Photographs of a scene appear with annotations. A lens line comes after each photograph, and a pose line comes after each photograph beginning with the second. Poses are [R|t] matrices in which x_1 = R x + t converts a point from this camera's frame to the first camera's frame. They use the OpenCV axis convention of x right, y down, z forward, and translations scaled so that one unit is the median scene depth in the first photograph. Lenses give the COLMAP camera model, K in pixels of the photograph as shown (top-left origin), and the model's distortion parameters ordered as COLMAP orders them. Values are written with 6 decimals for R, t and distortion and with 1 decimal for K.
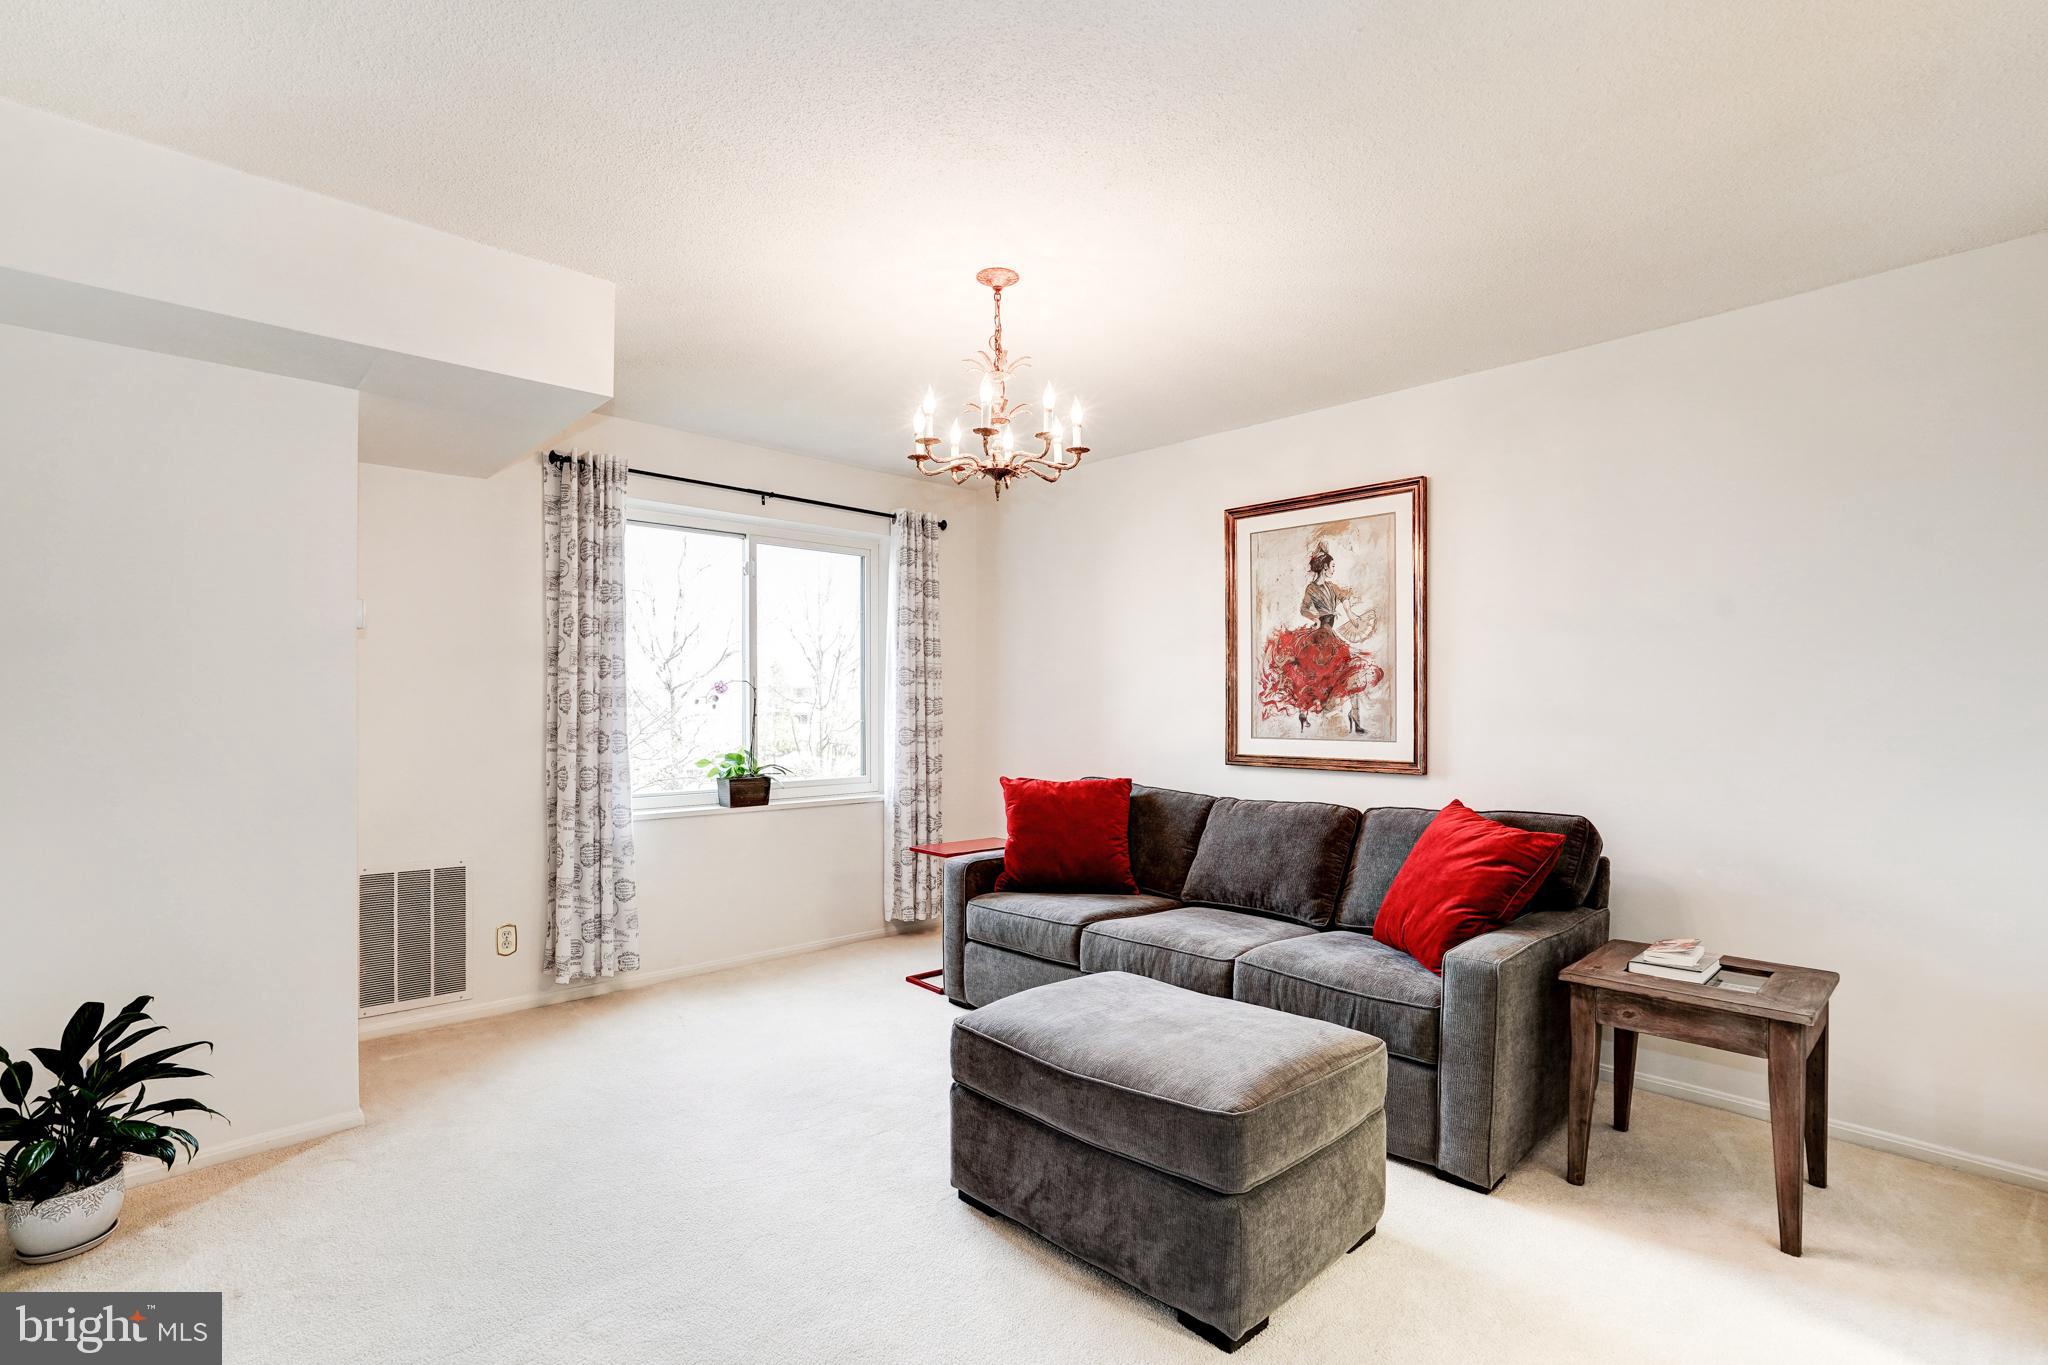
lens RADIAL K [[963.0, 0, 1013.8], [0, 963.0, 703.7], [0, 0, 1]] dist [-0.032392, 0.007466]
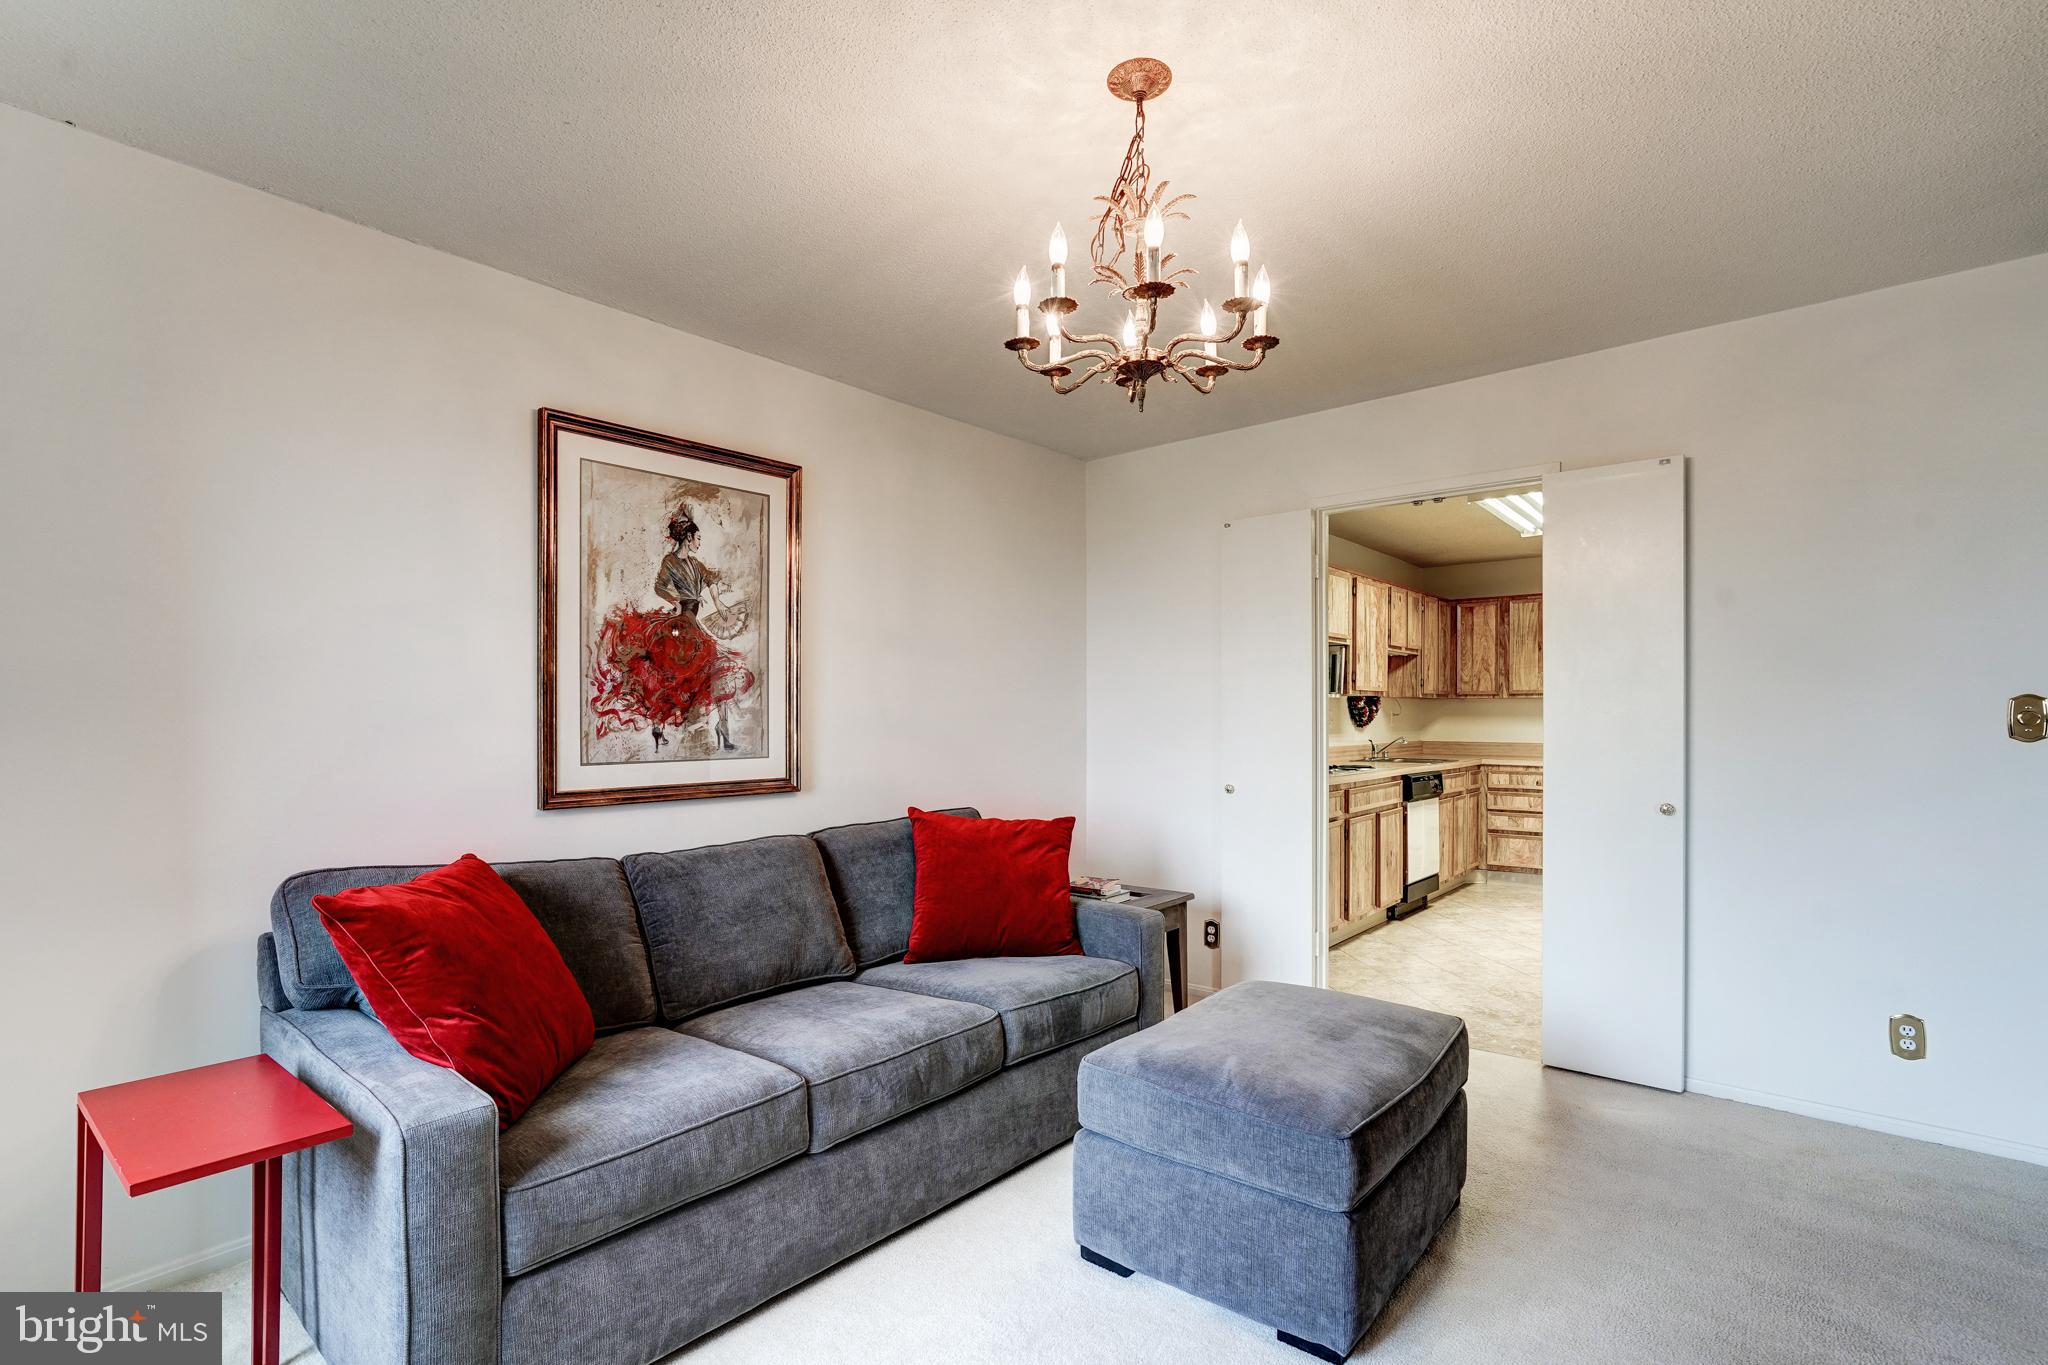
lens RADIAL K [[963.0, 0, 958.0], [0, 963.0, 729.2], [0, 0, 1]] dist [-0.032392, 0.007466]
pose [[-0.087580, -0.006633, 0.996135, -0.456552], [0.007904, 0.999942, 0.007353, 0.008203], [-0.996126, 0.008517, -0.087523, 0.834443]]
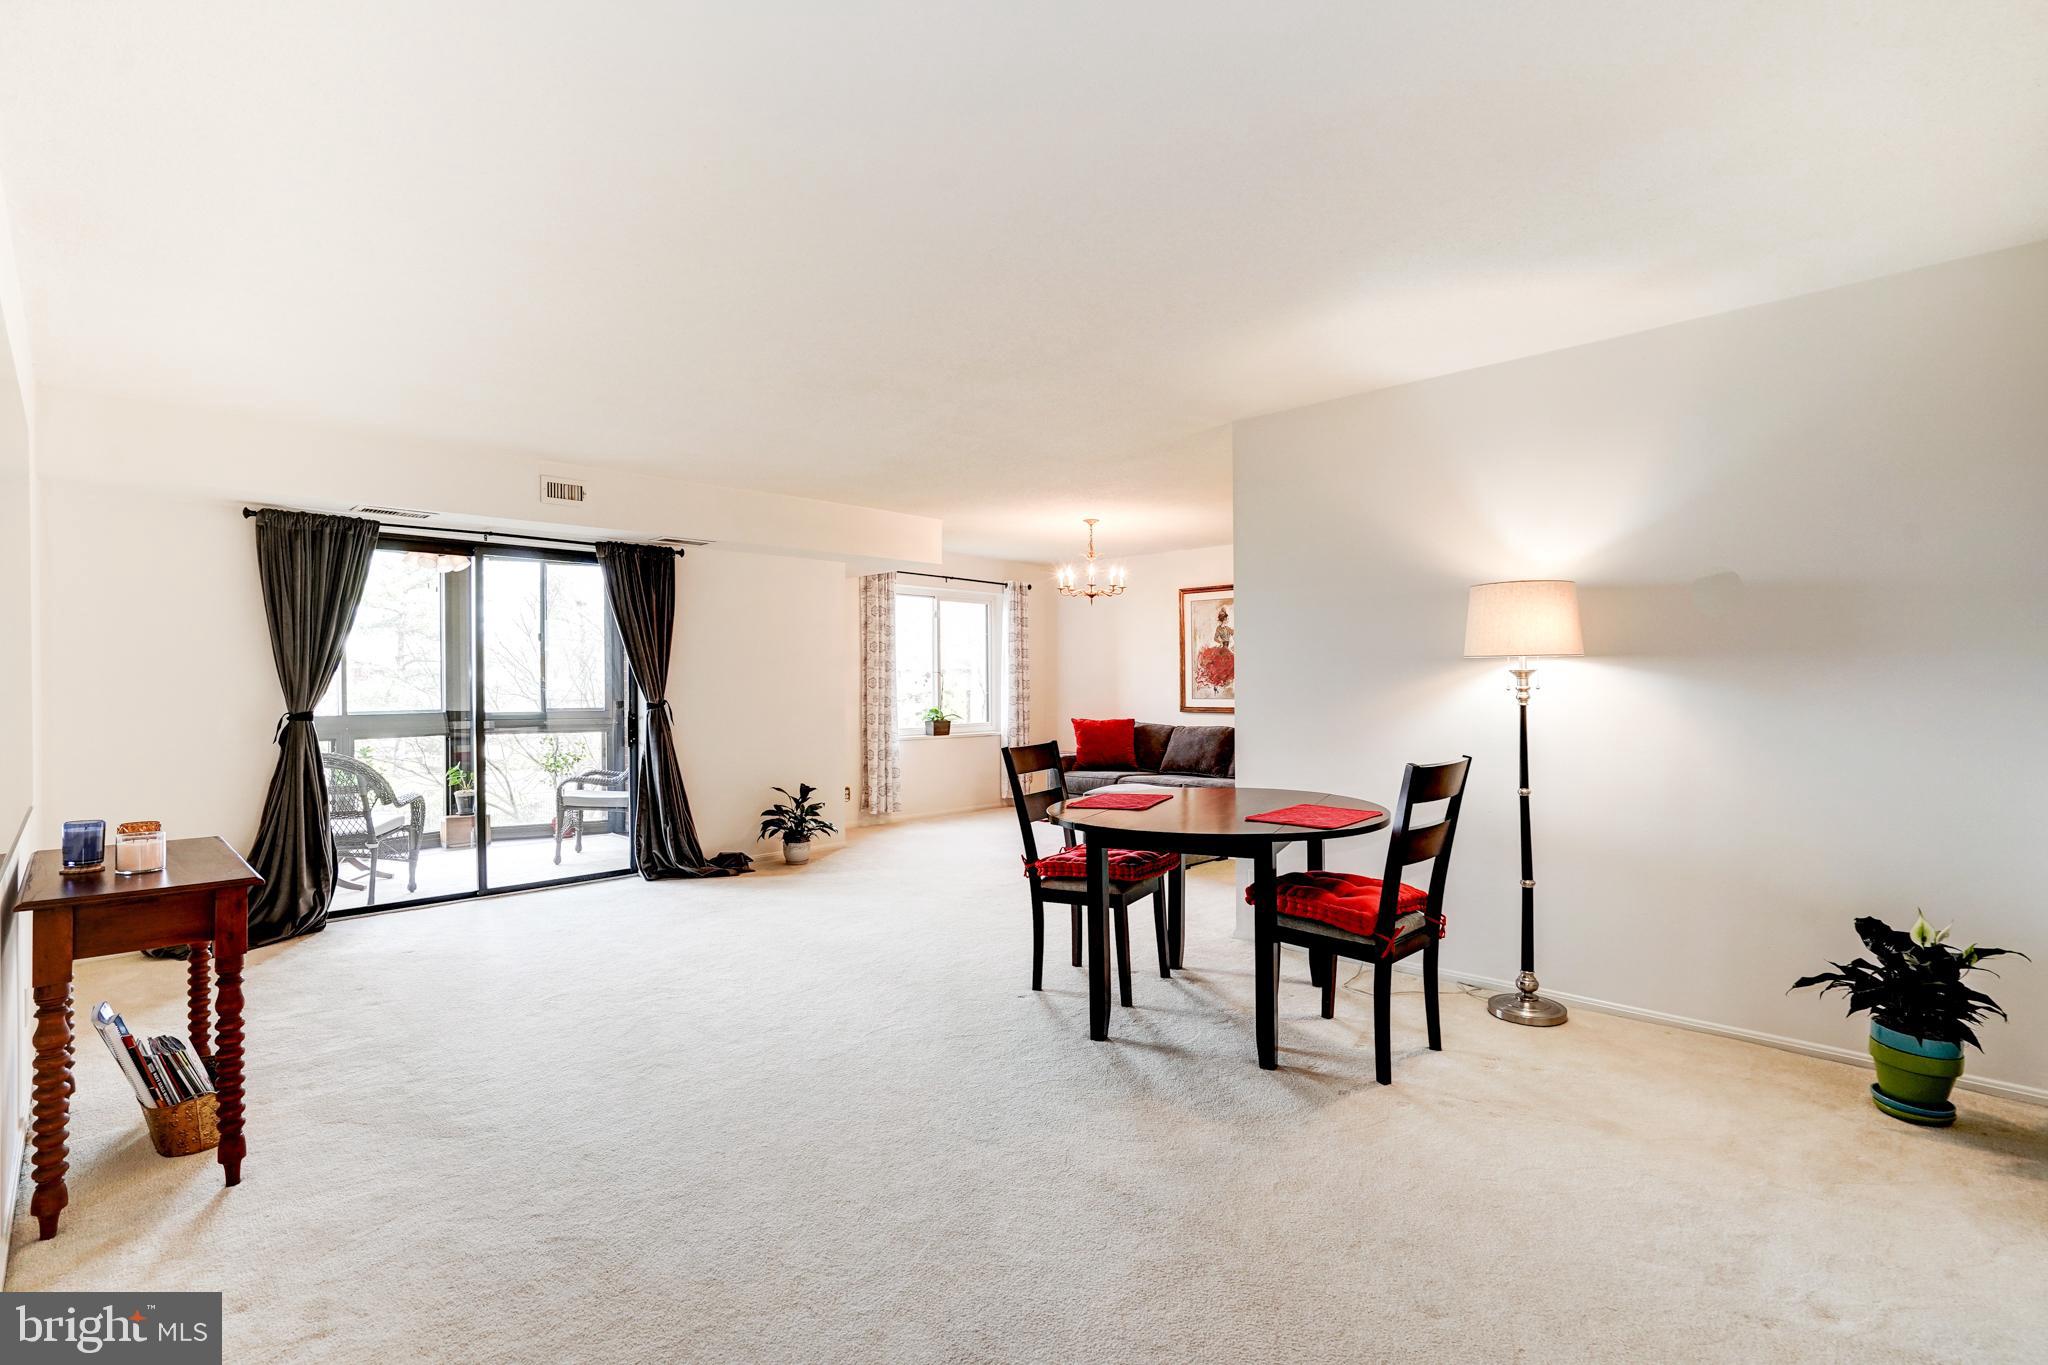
lens RADIAL K [[963.0, 0, 1018.2], [0, 963.0, 680.8], [0, 0, 1]] dist [-0.032392, 0.007466]
pose [[0.999210, -0.004027, 0.039545, -0.223166], [0.004221, 0.999979, -0.004824, 0.005385], [-0.039525, 0.004987, 0.999206, -1.127029]]
